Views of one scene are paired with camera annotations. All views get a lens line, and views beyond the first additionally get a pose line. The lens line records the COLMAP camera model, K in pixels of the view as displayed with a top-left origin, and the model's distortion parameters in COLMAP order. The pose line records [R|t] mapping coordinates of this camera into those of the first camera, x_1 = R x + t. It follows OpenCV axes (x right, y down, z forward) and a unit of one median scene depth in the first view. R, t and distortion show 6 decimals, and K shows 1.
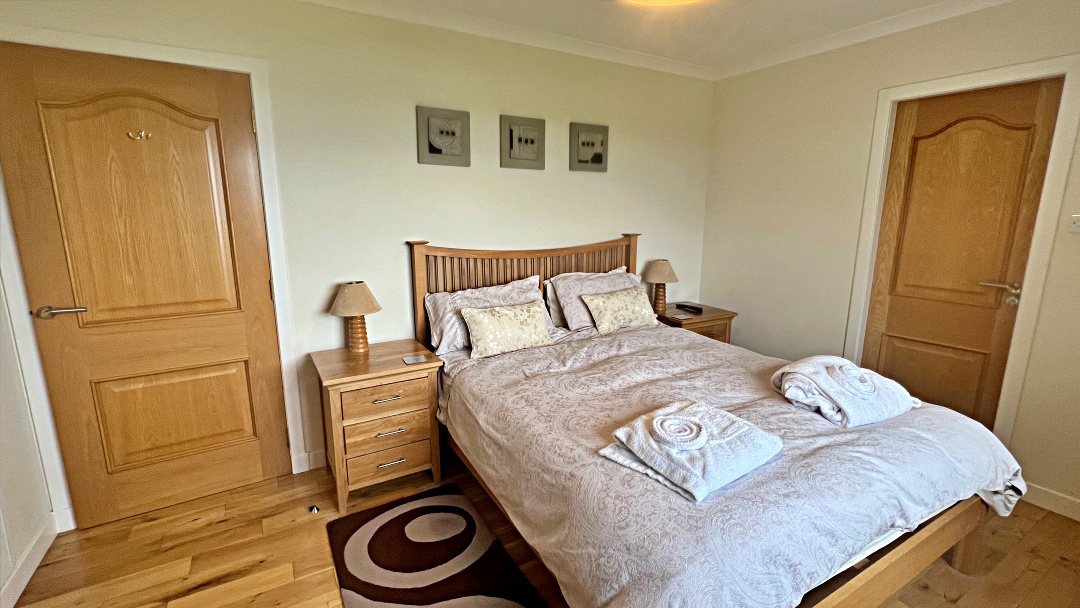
lens RADIAL K [[478.4, 0, 540.0], [0, 478.4, 304.0], [0, 0, 1]] dist [0.000256, 0.000128]
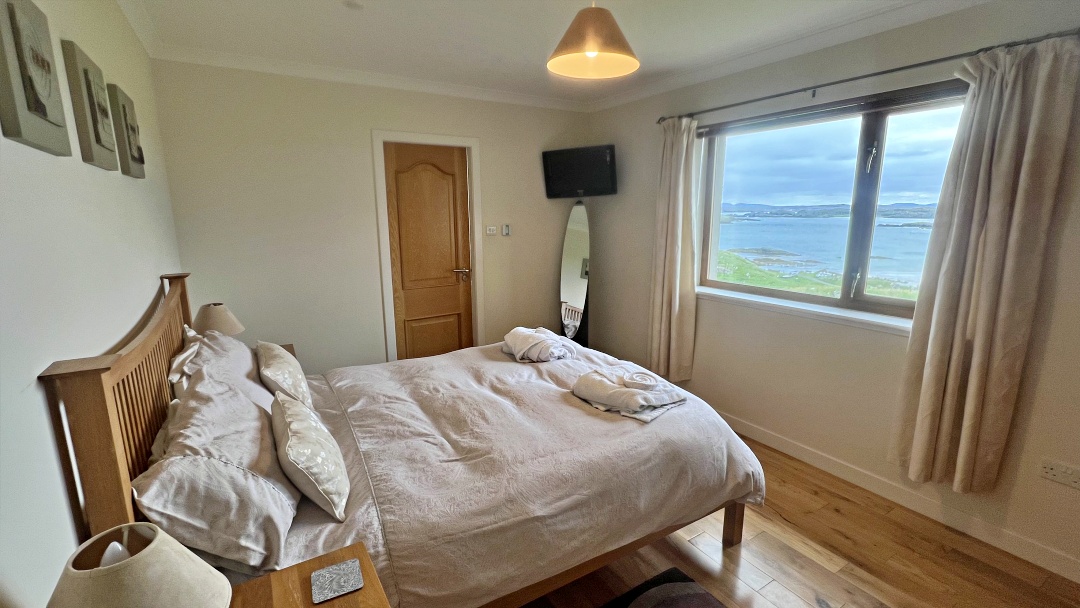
lens RADIAL K [[478.4, 0, 540.0], [0, 478.4, 304.0], [0, 0, 1]] dist [0.000256, 0.000128]
pose [[-0.022624, -0.196667, 0.980209, -0.636401], [0.205236, 0.958664, 0.197081, -0.184908], [-0.978451, 0.205633, 0.018675, 0.698590]]
